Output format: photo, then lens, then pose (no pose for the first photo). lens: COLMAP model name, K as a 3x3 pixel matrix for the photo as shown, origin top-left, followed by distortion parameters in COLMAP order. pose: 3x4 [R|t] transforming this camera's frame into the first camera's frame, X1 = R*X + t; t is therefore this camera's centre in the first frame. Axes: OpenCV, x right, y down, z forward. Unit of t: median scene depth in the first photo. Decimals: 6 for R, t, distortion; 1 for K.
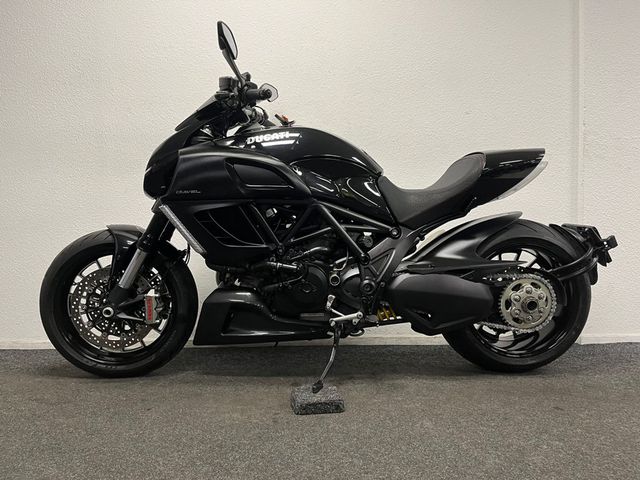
lens RADIAL K [[480.8, 0, 320.0], [0, 480.8, 240.0], [0, 0, 1]] dist [0.008420, 0.001360]
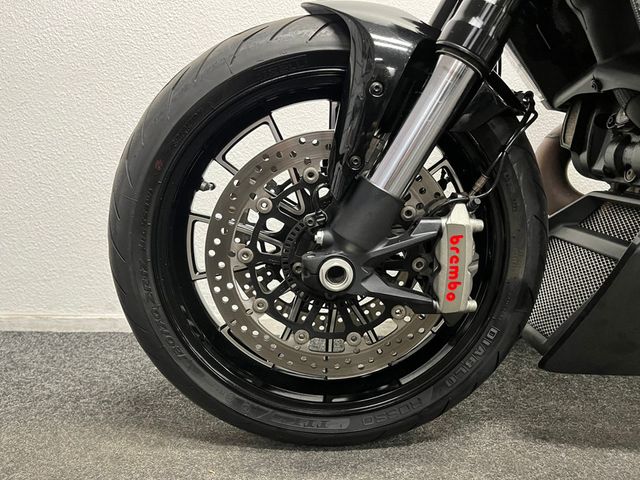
lens RADIAL K [[472.1, 0, 320.0], [0, 472.1, 240.0], [0, 0, 1]] dist [0.003463, -0.001225]
pose [[0.999262, 0.029904, -0.024110, -0.431574], [-0.026879, 0.992735, 0.117278, 0.090918], [0.027442, -0.116544, 0.992806, 0.684680]]
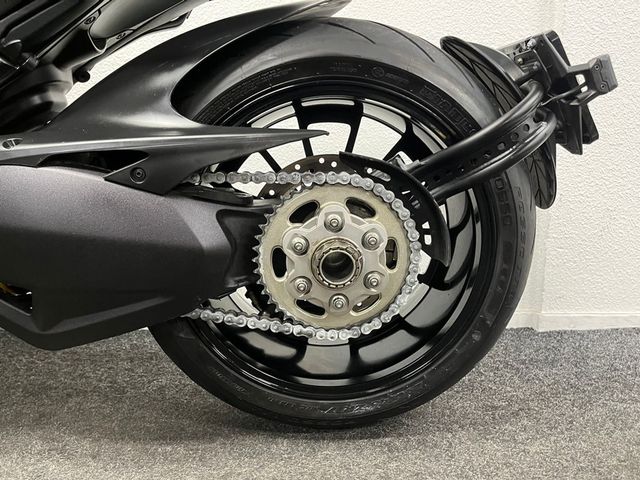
lens RADIAL K [[504.1, 0, 320.0], [0, 504.1, 240.0], [0, 0, 1]] dist [0.047725, -0.002681]
pose [[0.999959, 0.004055, -0.008128, 0.428288], [-0.002929, 0.990965, 0.134091, 0.070814], [0.008599, -0.134062, 0.990936, 0.654408]]
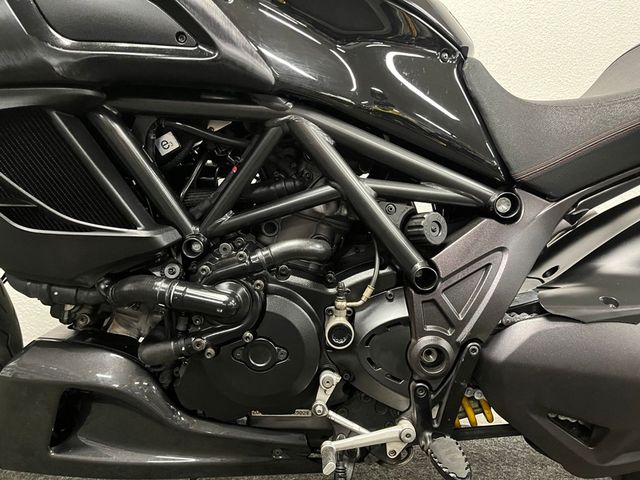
lens RADIAL K [[472.1, 0, 320.0], [0, 472.1, 240.0], [0, 0, 1]] dist [0.003463, -0.001225]
pose [[0.999084, 0.025957, -0.034018, 0.025357], [-0.024929, 0.999230, 0.030293, 0.003149], [0.034779, -0.029417, 0.998962, 0.629369]]
